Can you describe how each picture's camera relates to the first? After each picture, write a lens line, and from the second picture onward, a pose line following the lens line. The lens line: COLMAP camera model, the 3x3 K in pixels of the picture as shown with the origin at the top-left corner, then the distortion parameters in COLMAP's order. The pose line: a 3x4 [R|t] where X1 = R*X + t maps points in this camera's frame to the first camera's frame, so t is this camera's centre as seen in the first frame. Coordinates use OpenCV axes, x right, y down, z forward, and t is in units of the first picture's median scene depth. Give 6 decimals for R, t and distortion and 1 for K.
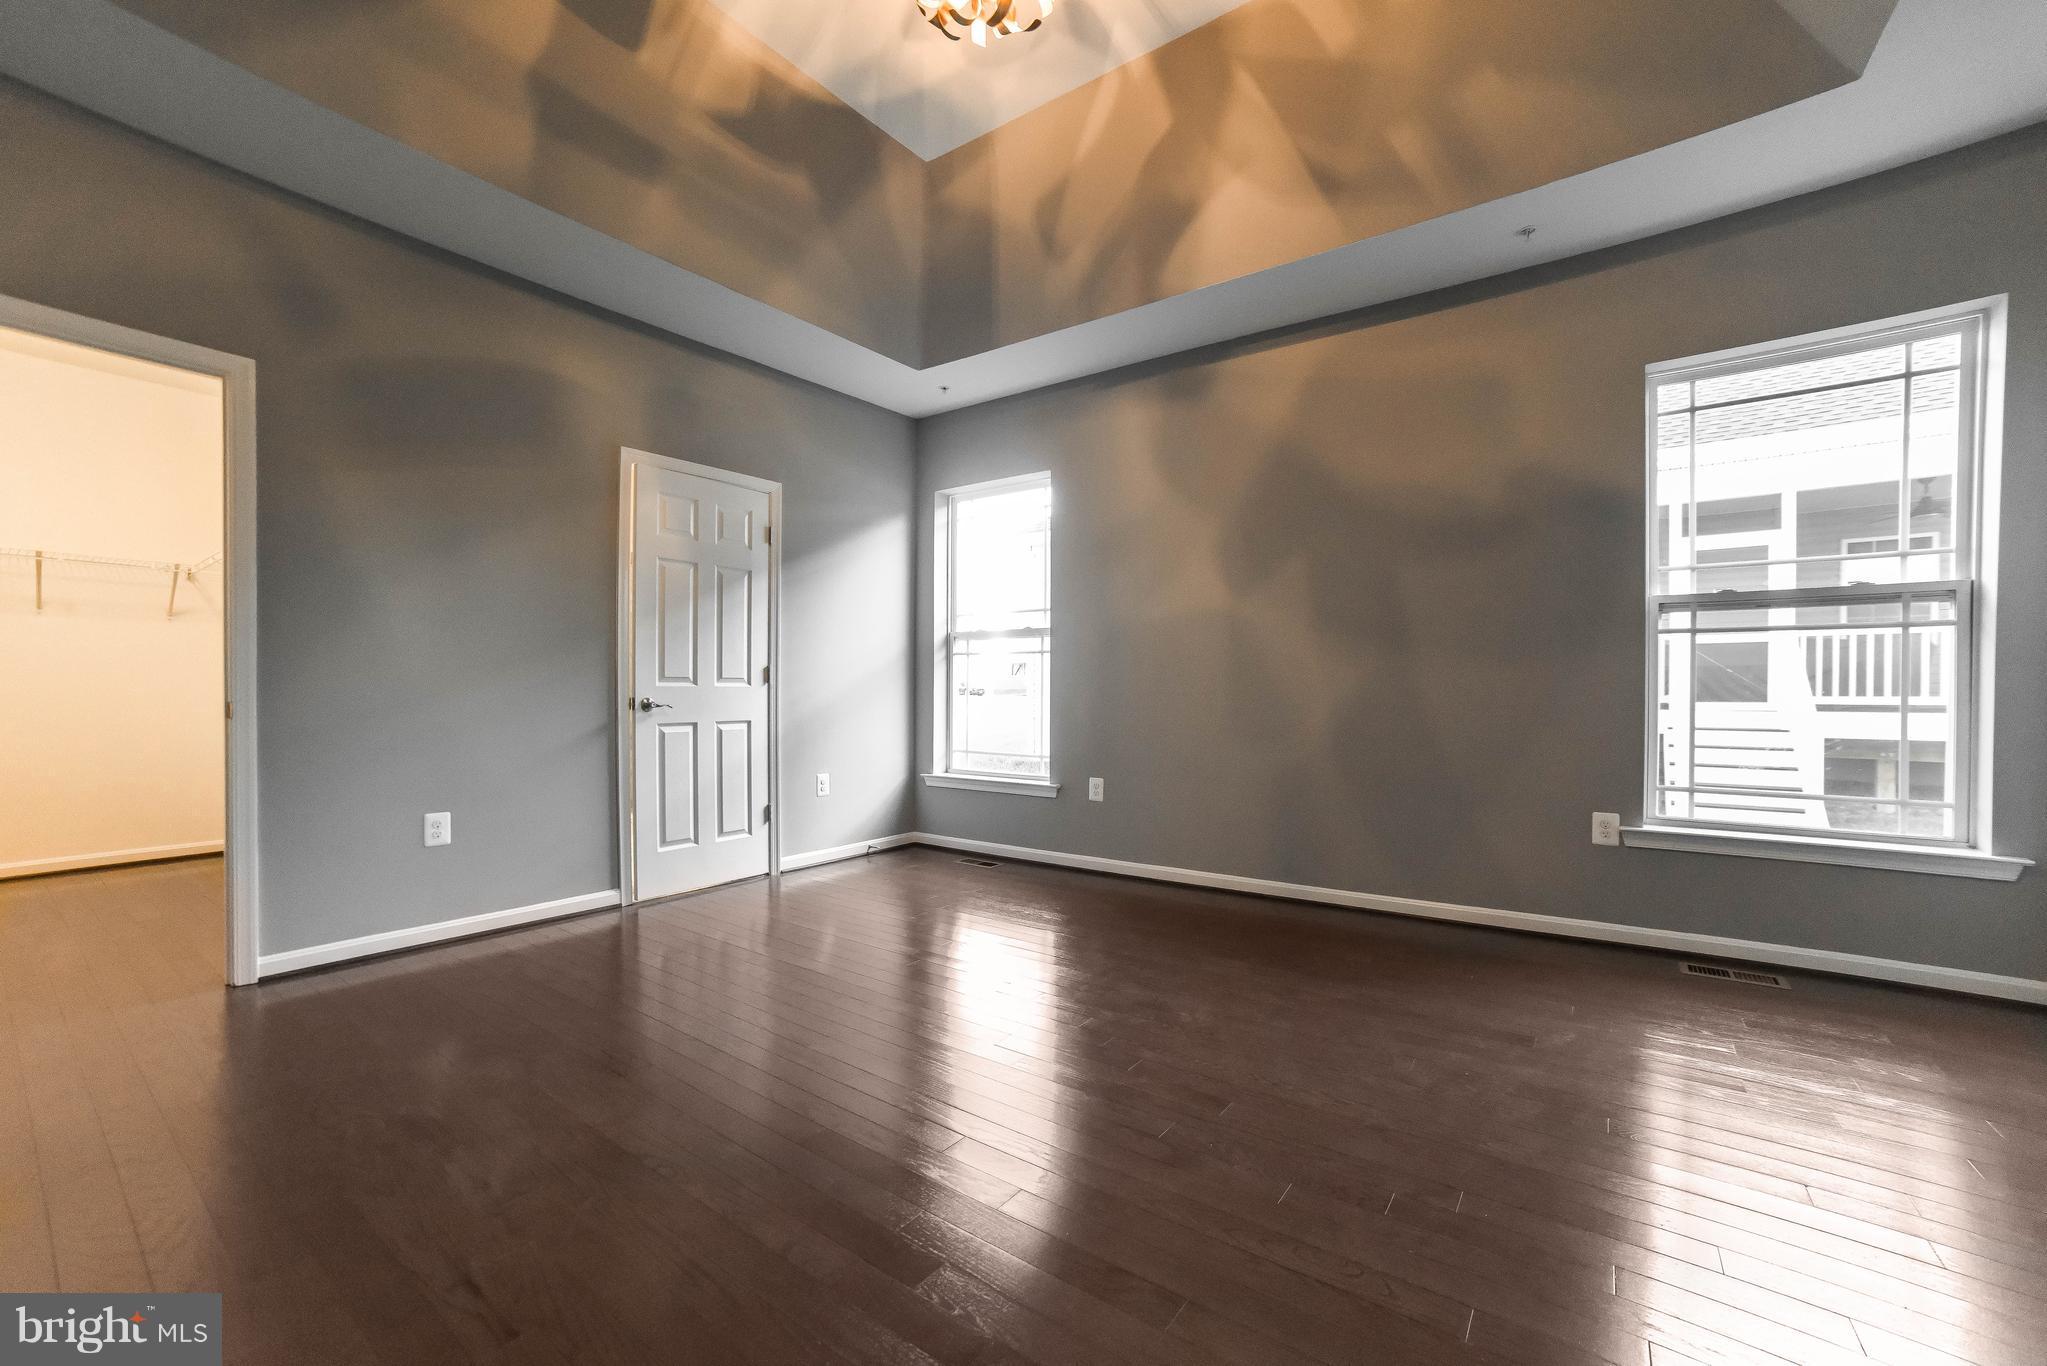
lens RADIAL K [[825.5, 0, 1032.1], [0, 825.5, 693.9], [0, 0, 1]] dist [-0.075433, 0.038090]
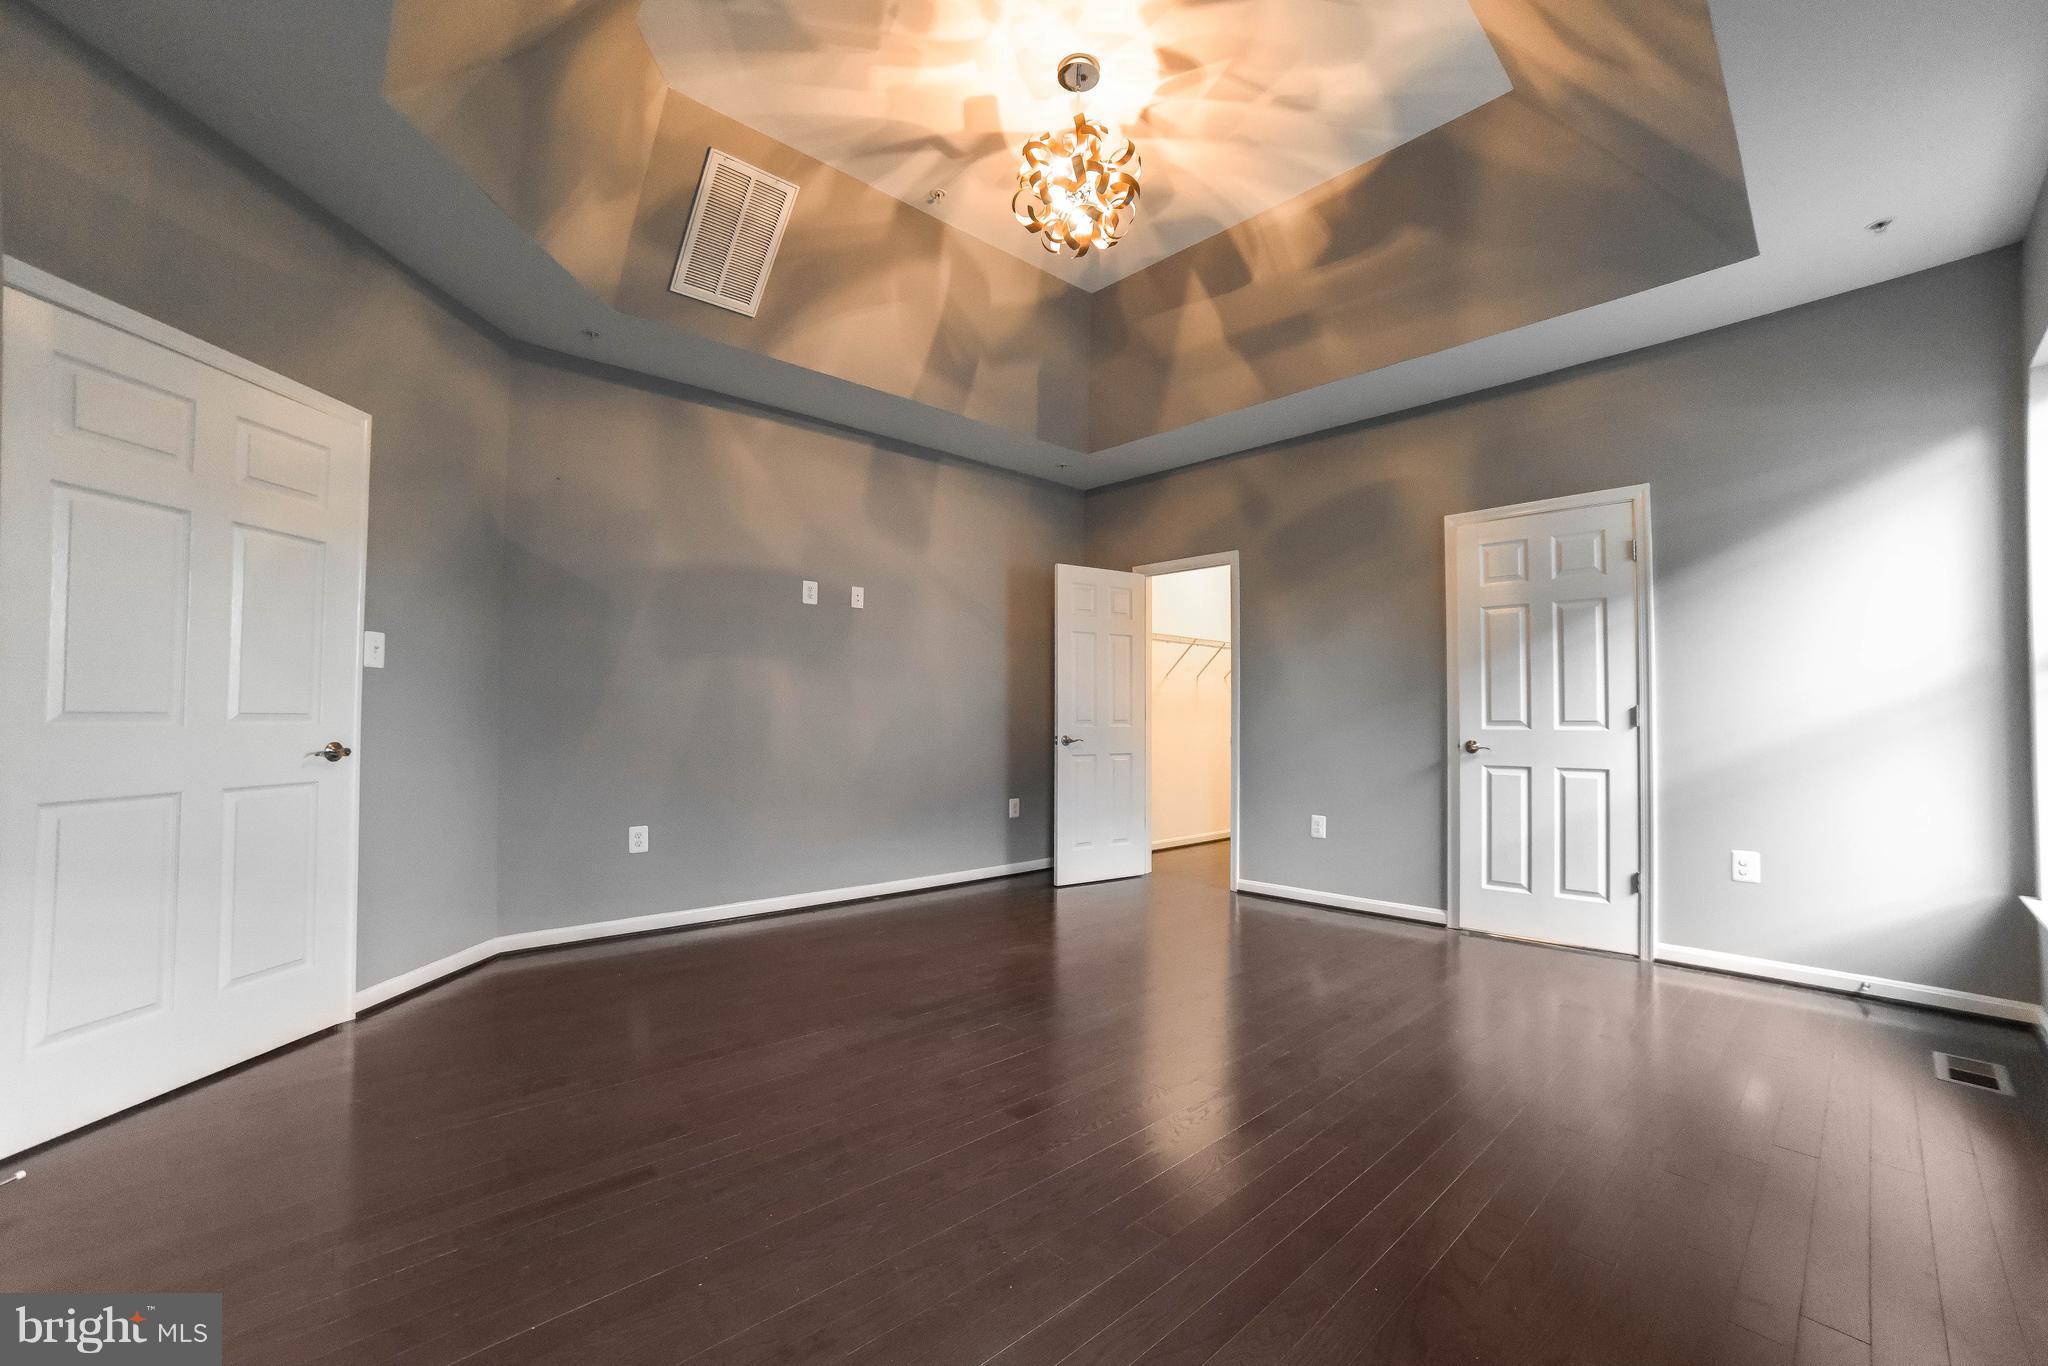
lens RADIAL K [[825.9, 0, 1032.6], [0, 825.9, 693.9], [0, 0, 1]] dist [-0.075433, 0.038090]
pose [[-0.174281, -0.031855, -0.984181, 0.644407], [-0.008848, 0.999487, -0.030784, -0.017446], [0.984656, 0.003343, -0.174474, 0.584825]]
